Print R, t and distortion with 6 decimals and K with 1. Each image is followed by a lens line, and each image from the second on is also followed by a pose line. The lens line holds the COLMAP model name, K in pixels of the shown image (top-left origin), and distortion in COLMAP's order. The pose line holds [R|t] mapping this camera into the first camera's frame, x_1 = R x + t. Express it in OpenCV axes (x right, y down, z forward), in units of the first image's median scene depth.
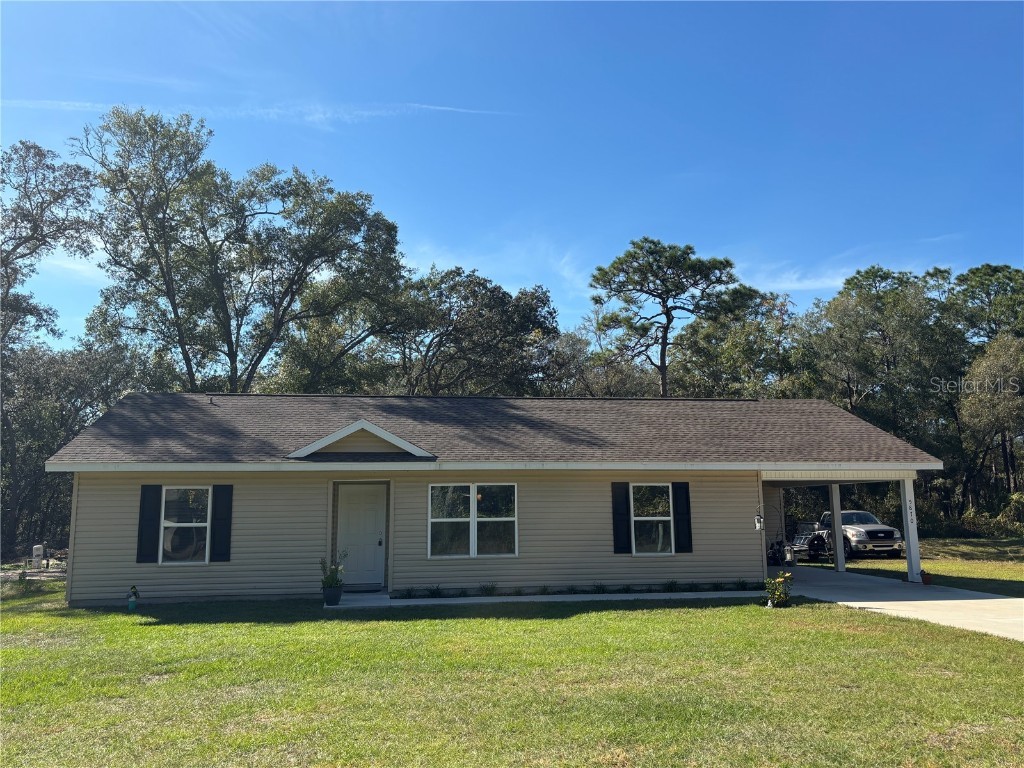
lens RADIAL K [[794.1, 0, 513.1], [0, 794.1, 398.8], [0, 0, 1]] dist [0.097571, -0.113312]
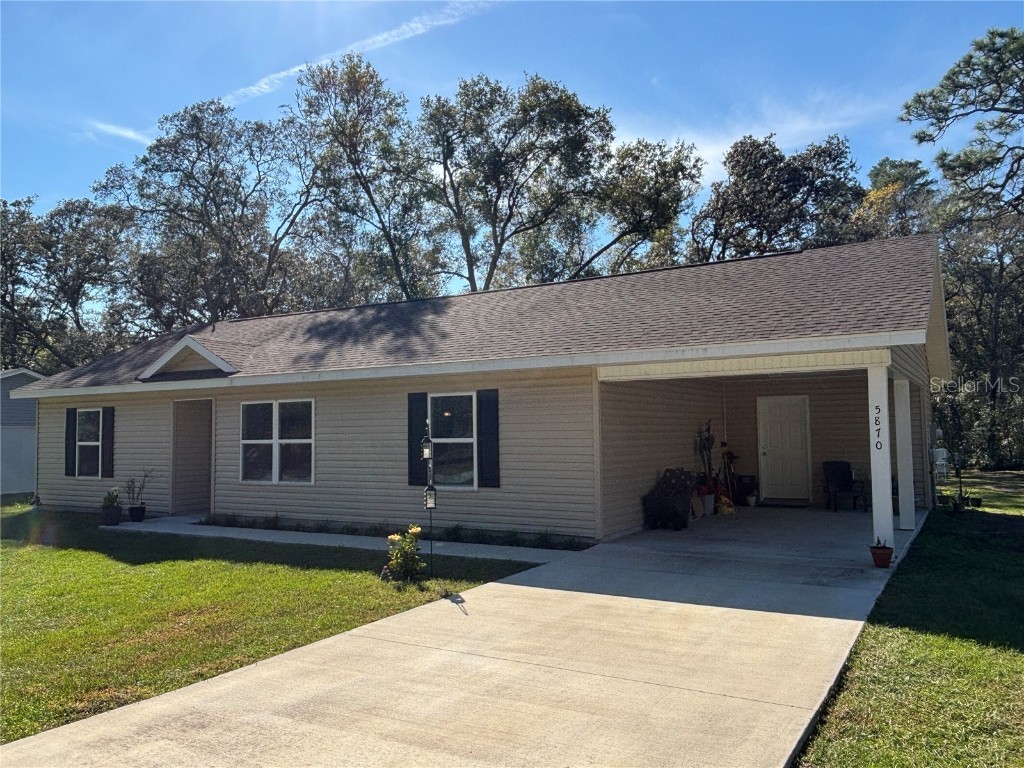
lens RADIAL K [[798.2, 0, 512.0], [0, 798.2, 384.0], [0, 0, 1]] dist [-0.004304, -0.015138]
pose [[0.776744, -0.039463, -0.628579, 0.402489], [0.094253, 0.994079, 0.054060, 0.038167], [0.622724, -0.101236, 0.775864, 0.281187]]
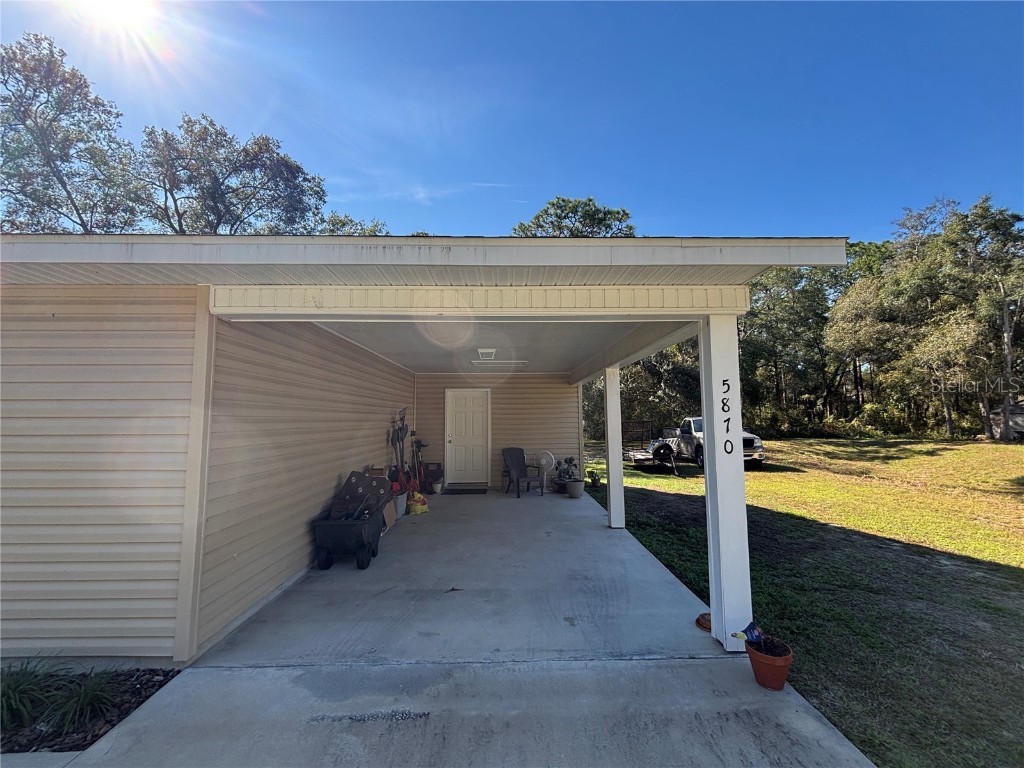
lens RADIAL K [[414.8, 0, 514.5], [0, 414.8, 382.8], [0, 0, 1]] dist [0.001799, -0.000772]
pose [[0.992050, -0.006773, -0.125663, 0.271853], [0.013911, 0.998333, 0.056013, 0.073331], [0.125074, -0.057316, 0.990490, 0.524392]]
